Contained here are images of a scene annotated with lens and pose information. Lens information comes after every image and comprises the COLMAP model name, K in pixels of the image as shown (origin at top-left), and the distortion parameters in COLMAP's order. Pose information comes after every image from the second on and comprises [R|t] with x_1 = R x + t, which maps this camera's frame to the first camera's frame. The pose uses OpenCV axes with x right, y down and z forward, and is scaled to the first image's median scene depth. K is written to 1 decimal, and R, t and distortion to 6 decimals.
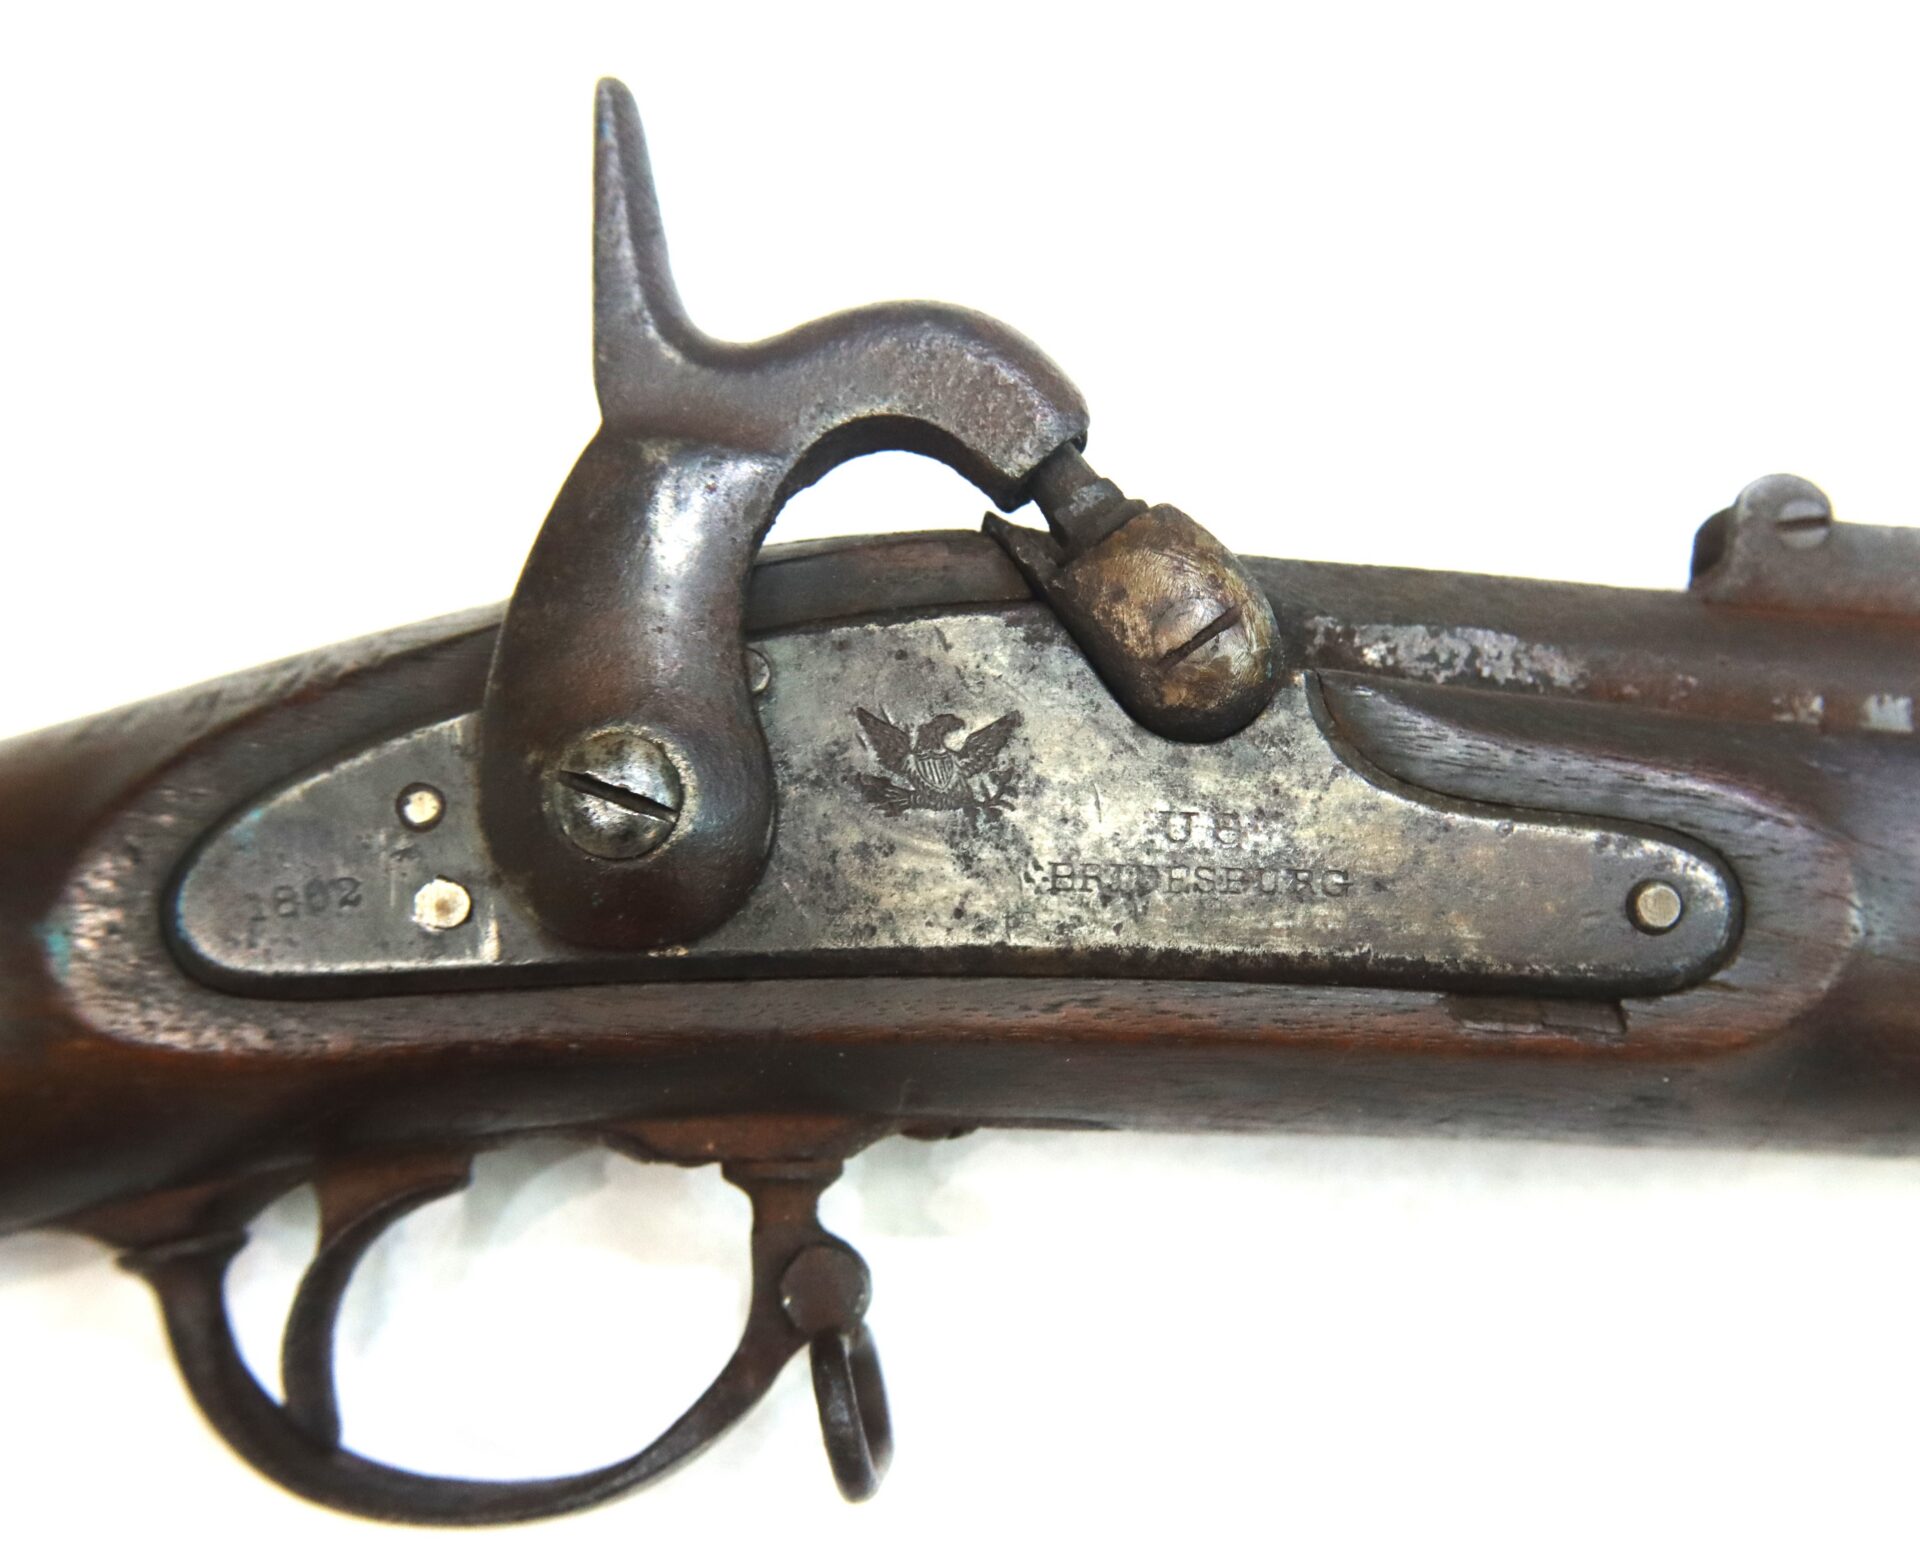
lens RADIAL K [[2446.1, 0, 1031.9], [0, 2446.1, 870.5], [0, 0, 1]] dist [0.145771, 0.000000]
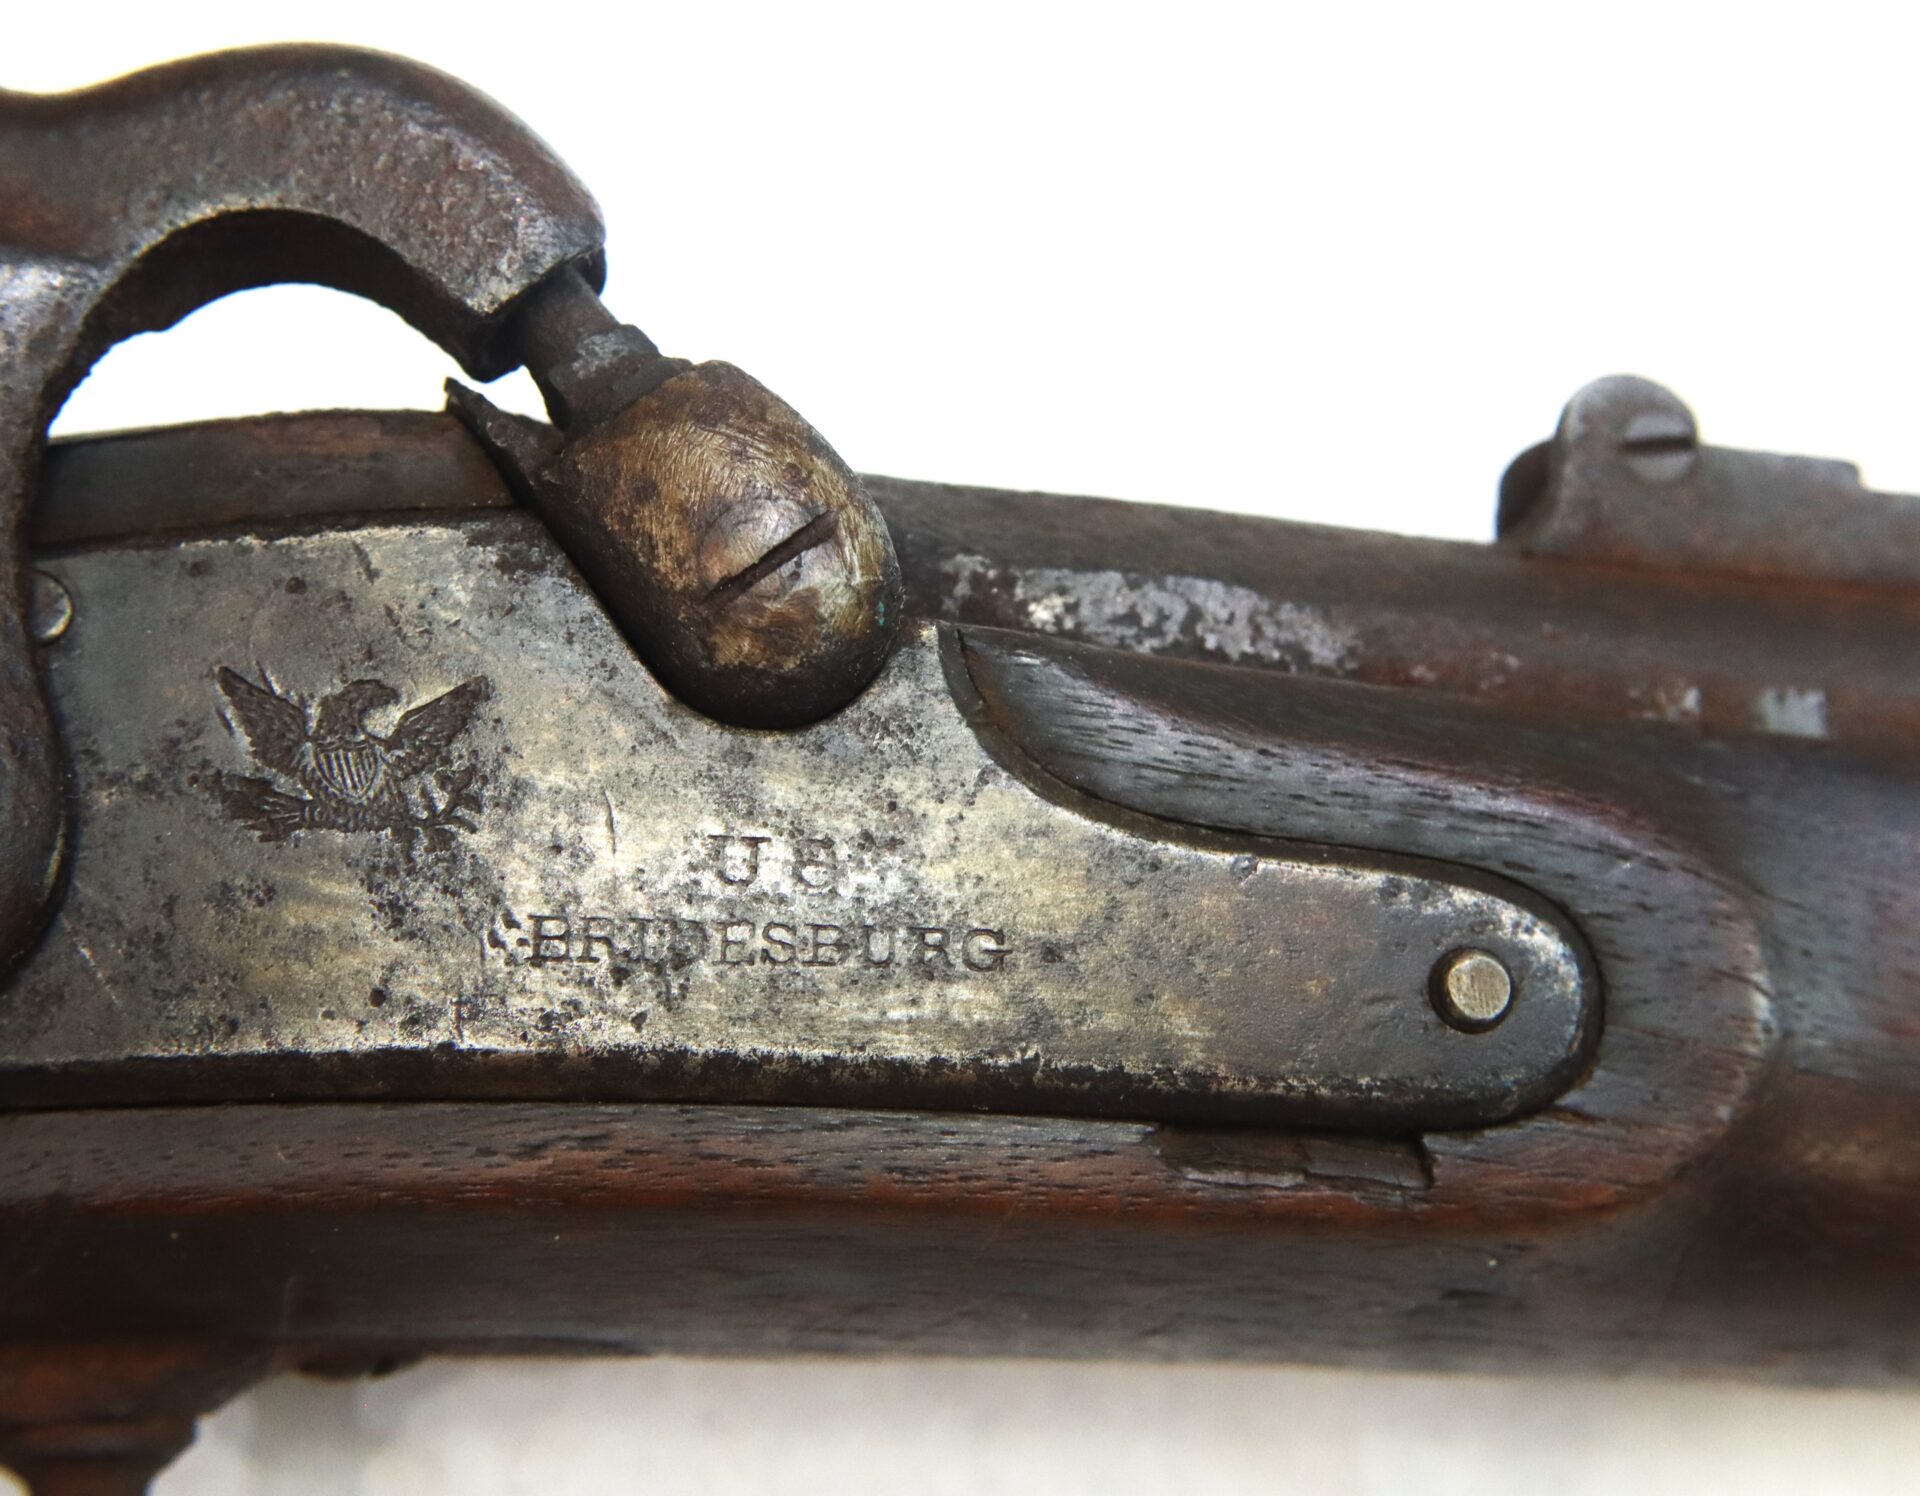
lens RADIAL K [[2853.6, 0, 965.9], [0, 2853.6, 766.3], [0, 0, 1]] dist [0.188718, 0.000000]
pose [[0.994873, 0.010601, 0.100575, 0.043557], [0.000150, 0.994336, -0.106283, 0.036534], [-0.101132, 0.105753, 0.989236, 0.259427]]
